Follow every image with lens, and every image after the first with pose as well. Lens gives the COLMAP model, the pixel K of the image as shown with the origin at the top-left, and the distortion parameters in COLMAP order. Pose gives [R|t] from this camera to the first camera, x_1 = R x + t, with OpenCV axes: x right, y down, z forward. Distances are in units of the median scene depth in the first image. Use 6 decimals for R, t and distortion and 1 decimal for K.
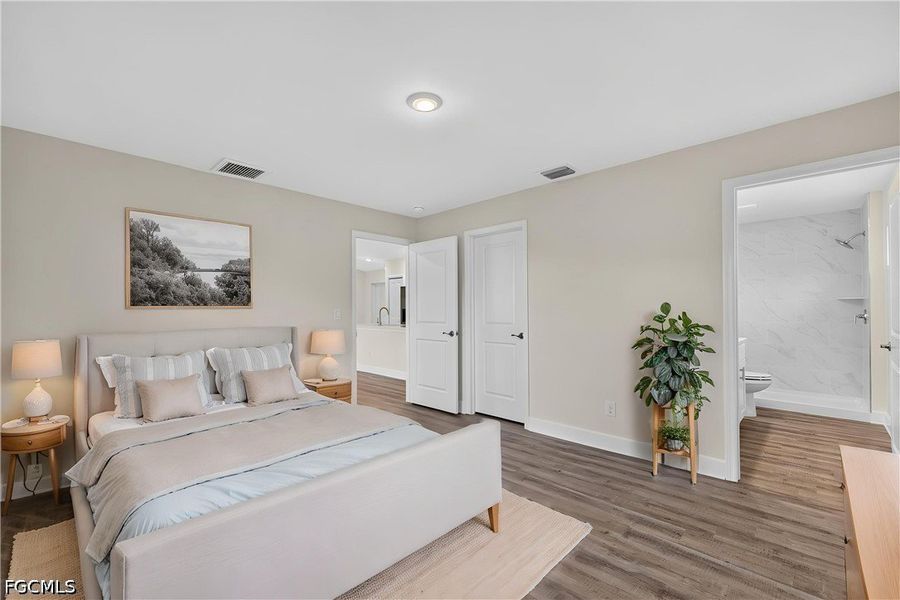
lens RADIAL K [[422.3, 0, 454.8], [0, 422.3, 311.6], [0, 0, 1]] dist [0.003784, 0.000168]
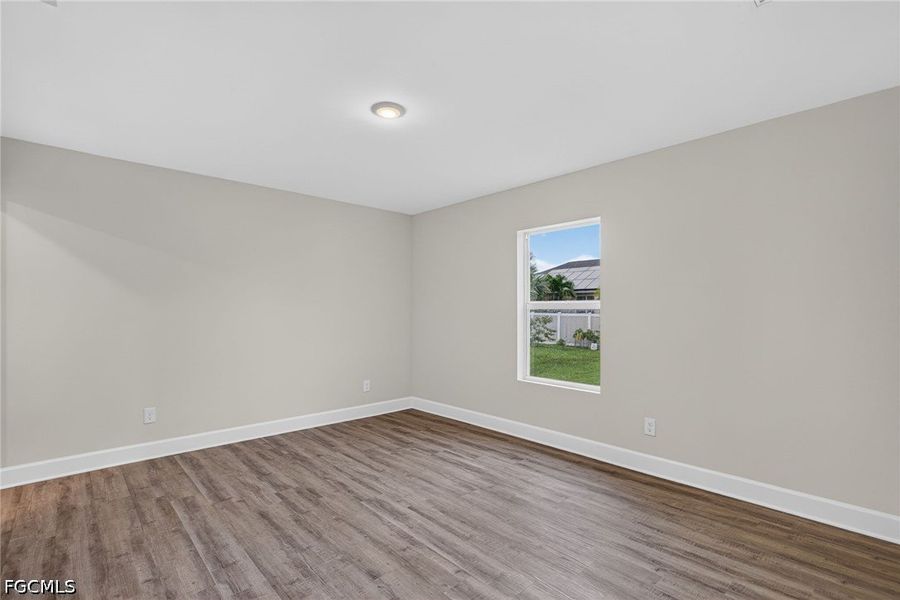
lens RADIAL K [[422.3, 0, 454.8], [0, 422.3, 311.6], [0, 0, 1]] dist [0.003784, 0.000168]
pose [[-0.998889, 0.003798, 0.046980, -0.283631], [0.004266, 0.999942, 0.009875, -0.017472], [-0.046940, 0.010065, -0.998847, 2.024340]]
